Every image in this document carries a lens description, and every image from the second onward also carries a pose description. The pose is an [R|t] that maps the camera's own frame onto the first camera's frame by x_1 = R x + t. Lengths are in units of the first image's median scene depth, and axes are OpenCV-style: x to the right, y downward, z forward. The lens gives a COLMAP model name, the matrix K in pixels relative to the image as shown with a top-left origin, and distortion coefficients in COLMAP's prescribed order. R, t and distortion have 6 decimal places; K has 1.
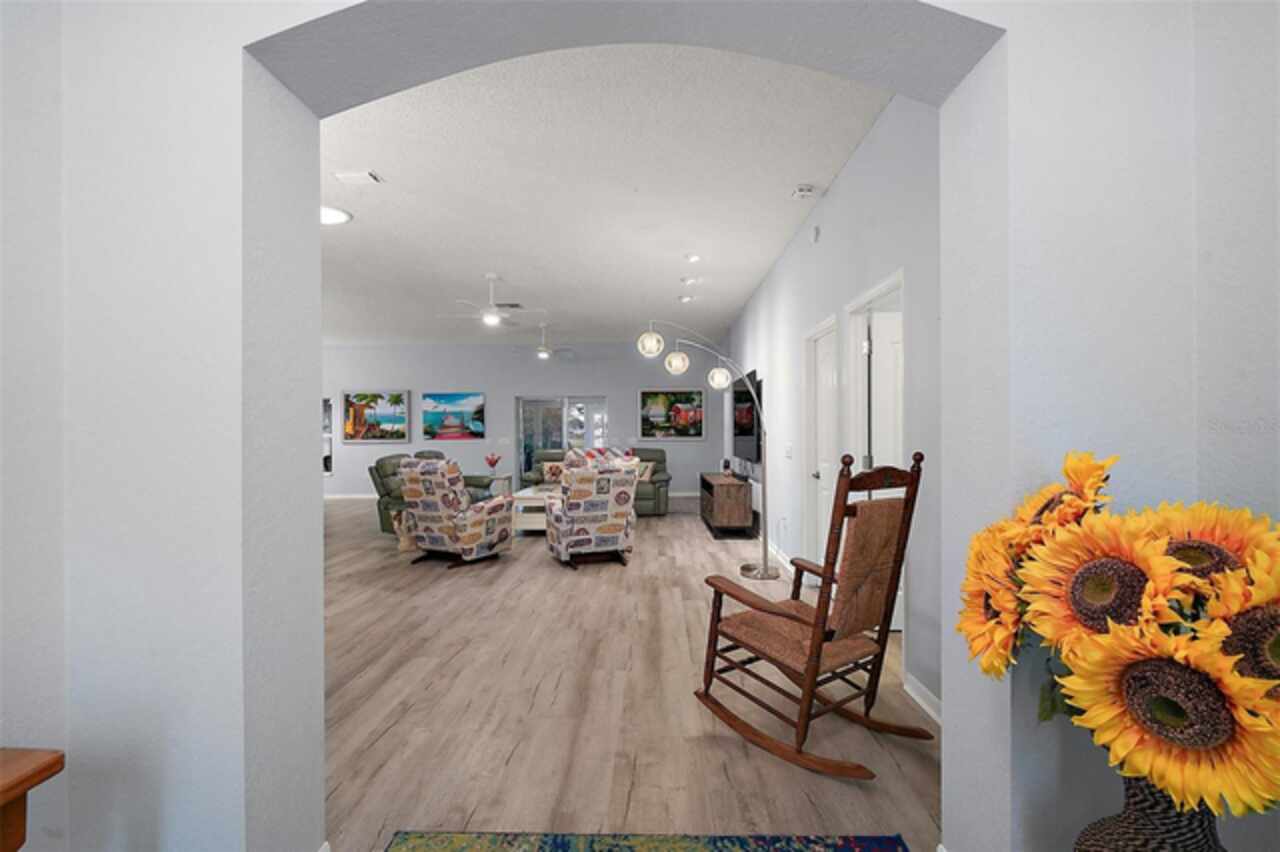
lens RADIAL K [[602.8, 0, 661.4], [0, 602.8, 432.9], [0, 0, 1]] dist [-0.007603, 0.000274]
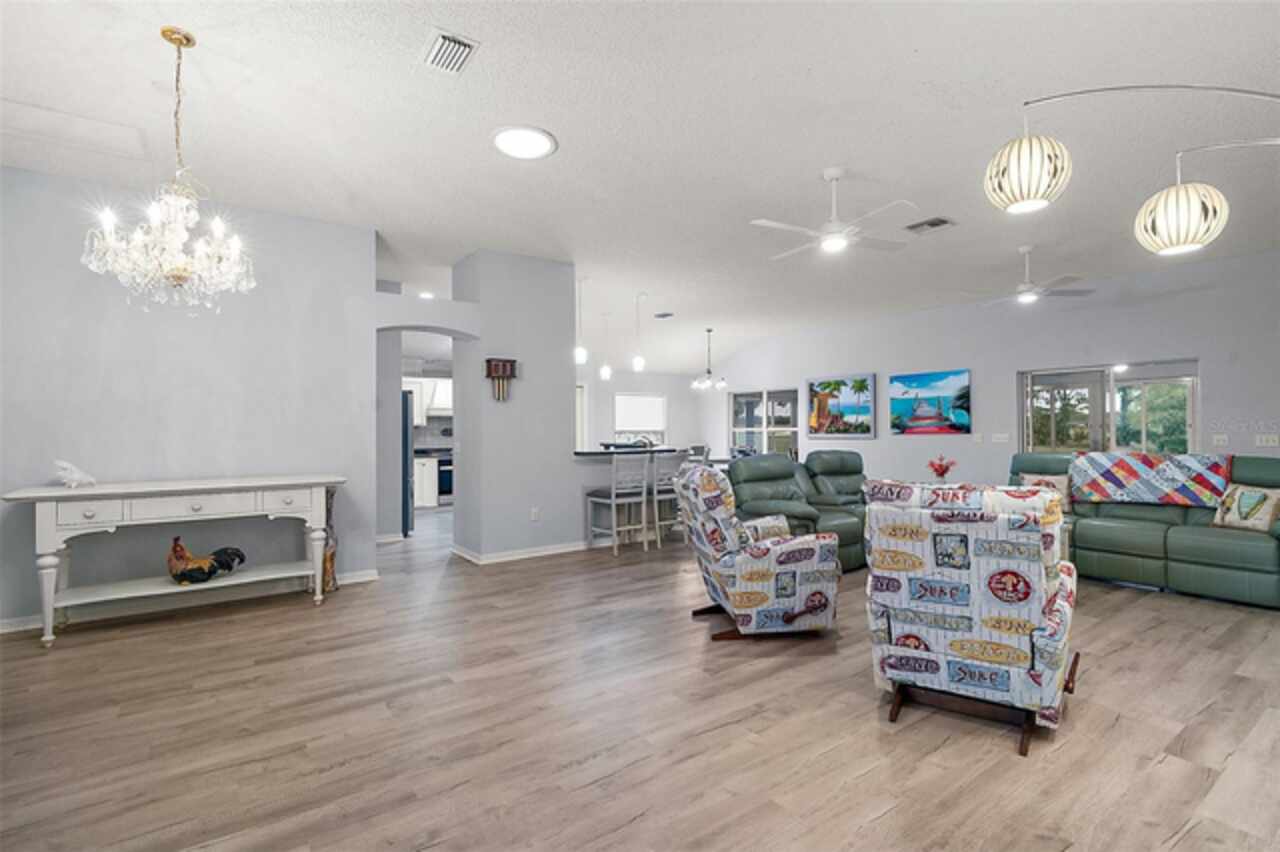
lens RADIAL K [[602.8, 0, 639.6], [0, 602.8, 419.9], [0, 0, 1]] dist [-0.007603, 0.000274]
pose [[0.574703, -0.010612, -0.818293, 0.061796], [0.002774, 0.999935, -0.011020, -0.000313], [0.818357, 0.004063, 0.574695, 0.277298]]
